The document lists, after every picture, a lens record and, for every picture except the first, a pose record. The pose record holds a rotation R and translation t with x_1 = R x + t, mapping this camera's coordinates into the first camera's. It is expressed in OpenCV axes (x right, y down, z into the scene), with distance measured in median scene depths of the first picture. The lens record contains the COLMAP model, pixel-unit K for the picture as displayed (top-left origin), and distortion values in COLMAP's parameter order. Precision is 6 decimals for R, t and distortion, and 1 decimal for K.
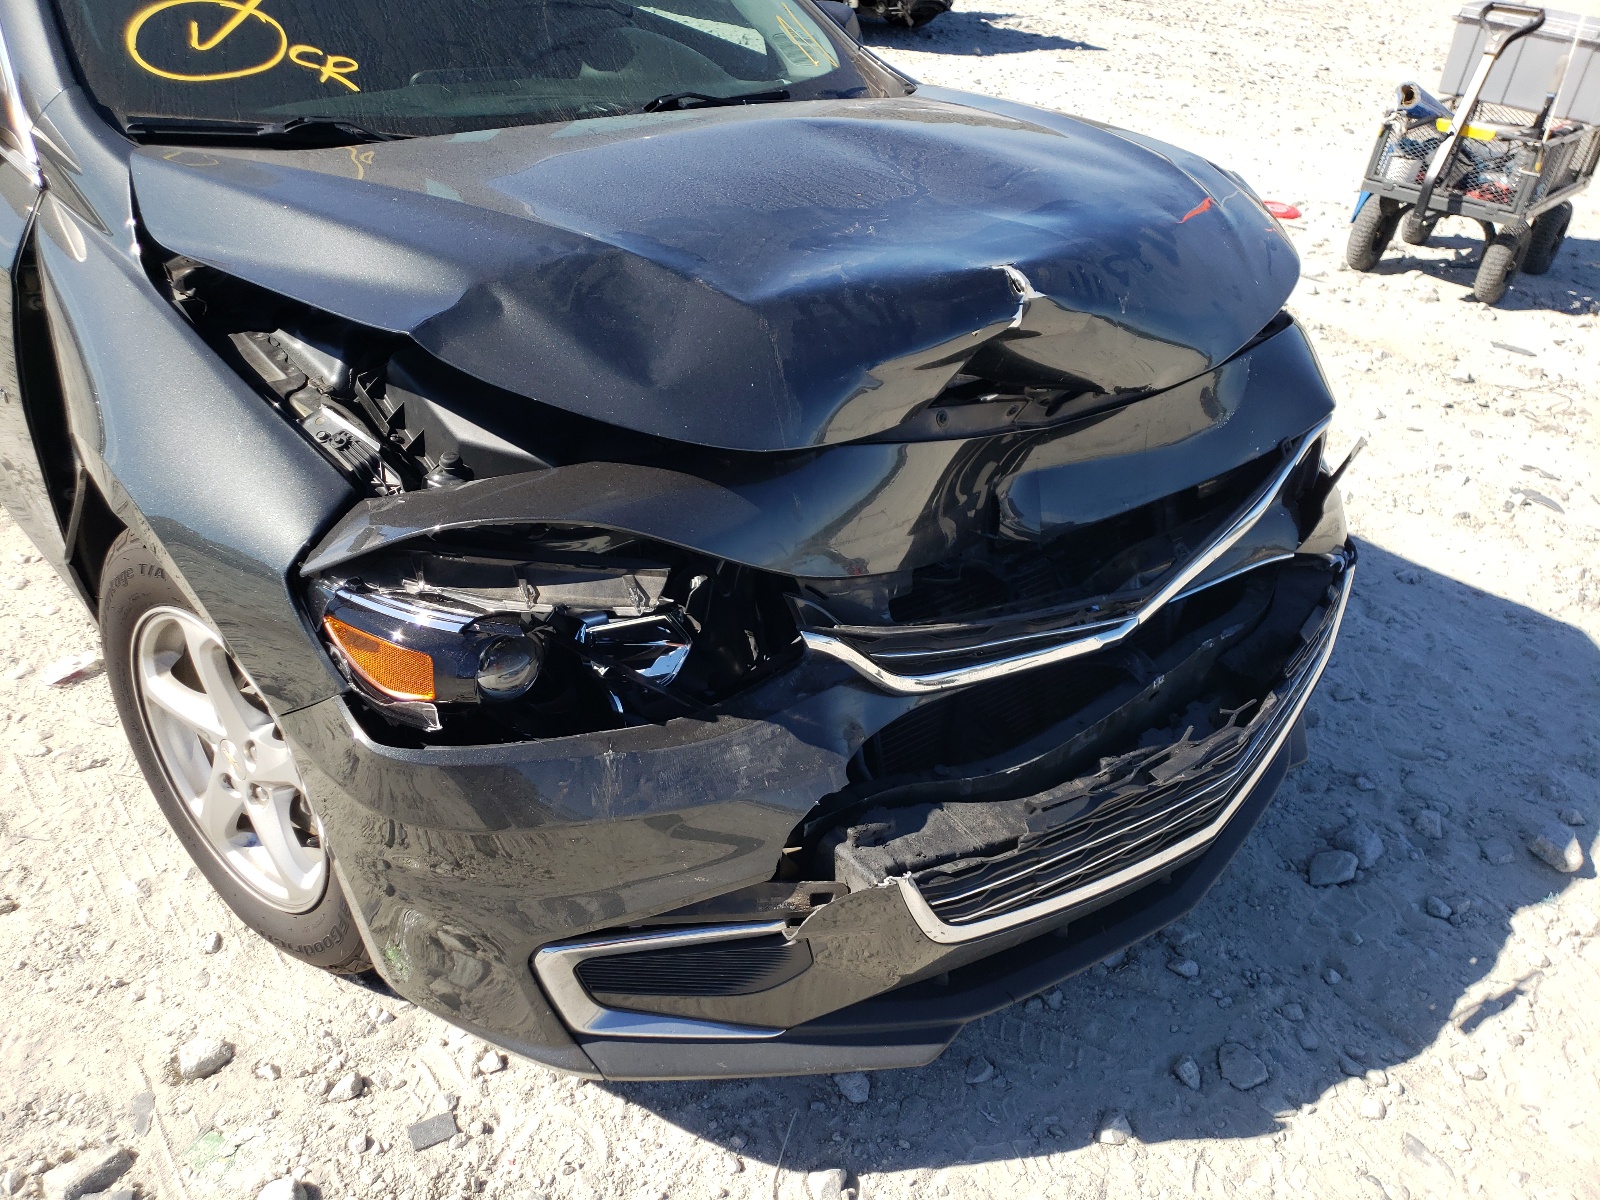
lens RADIAL K [[1215.1, 0, 800.0], [0, 1215.1, 600.0], [0, 0, 1]] dist [0.023990, -0.010414]
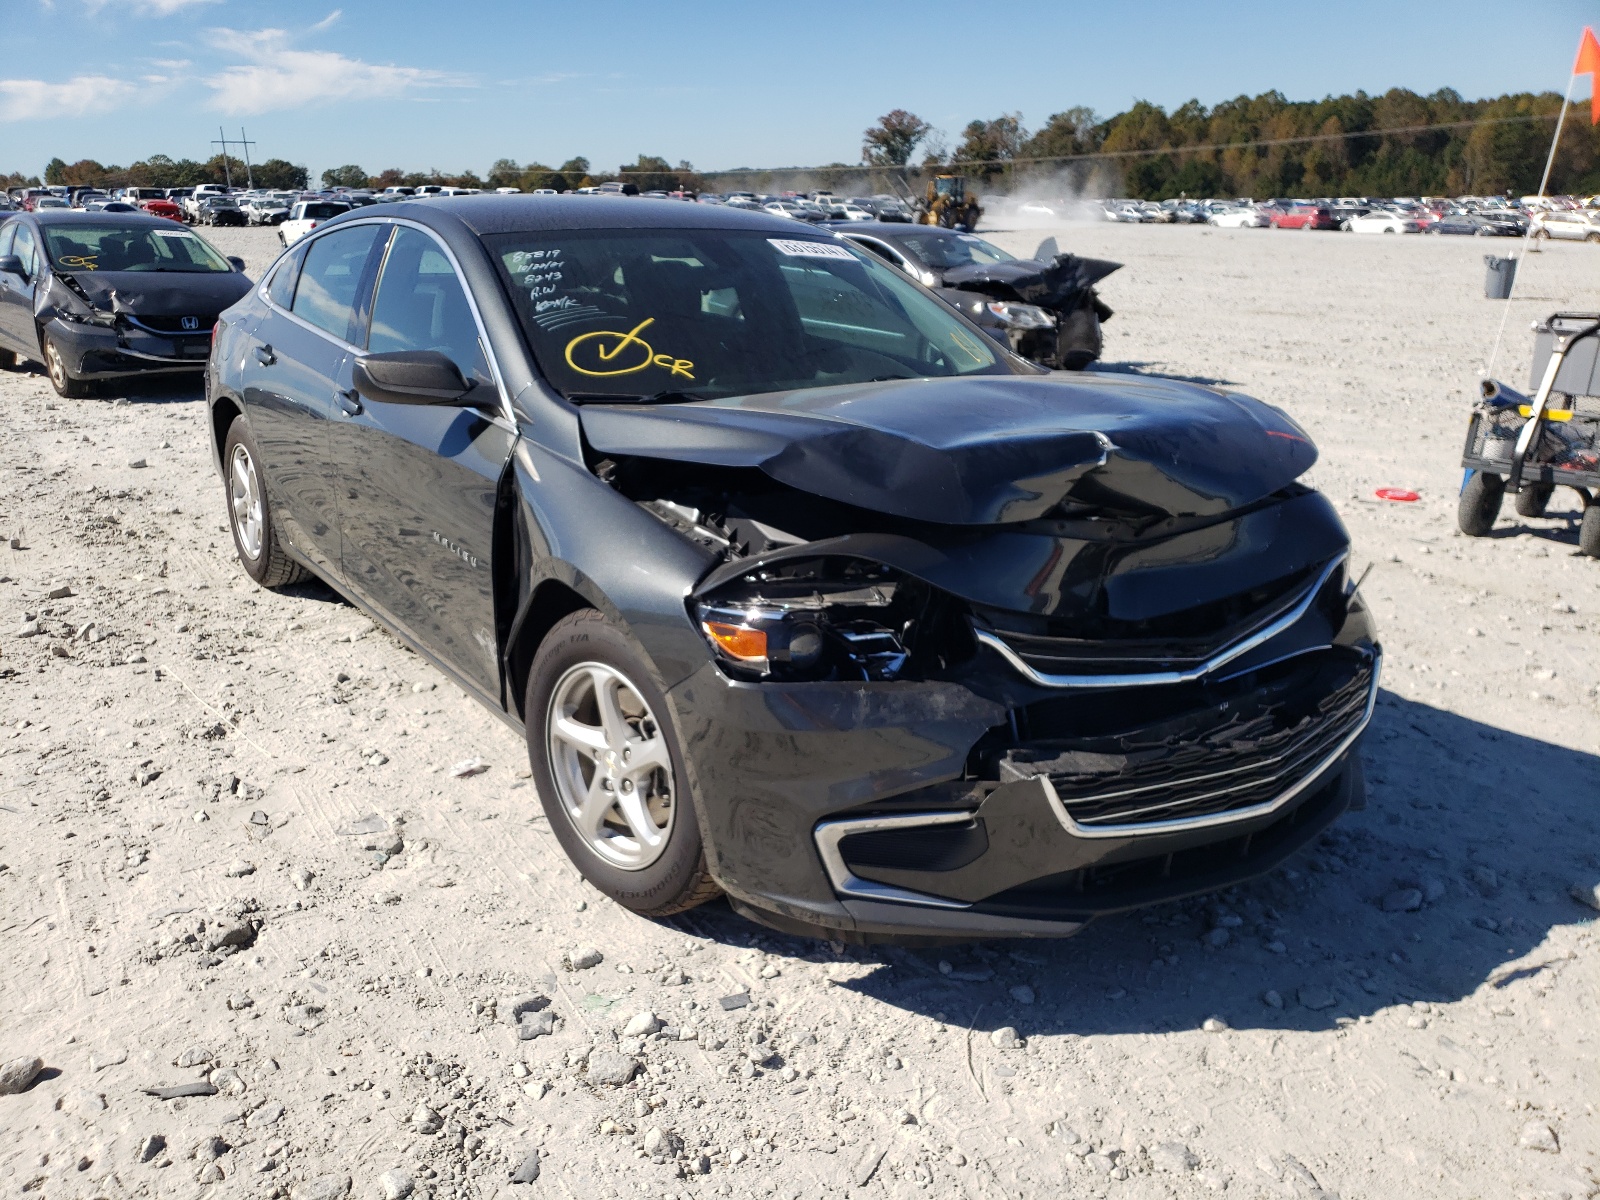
lens RADIAL K [[1190.4, 0, 800.0], [0, 1190.4, 600.0], [0, 0, 1]] dist [0.006939, -0.001199]
pose [[0.989382, -0.024771, -0.143209, -0.002320], [-0.013903, 0.964719, -0.262916, 0.330369], [0.144669, 0.262115, 0.954131, -0.481907]]
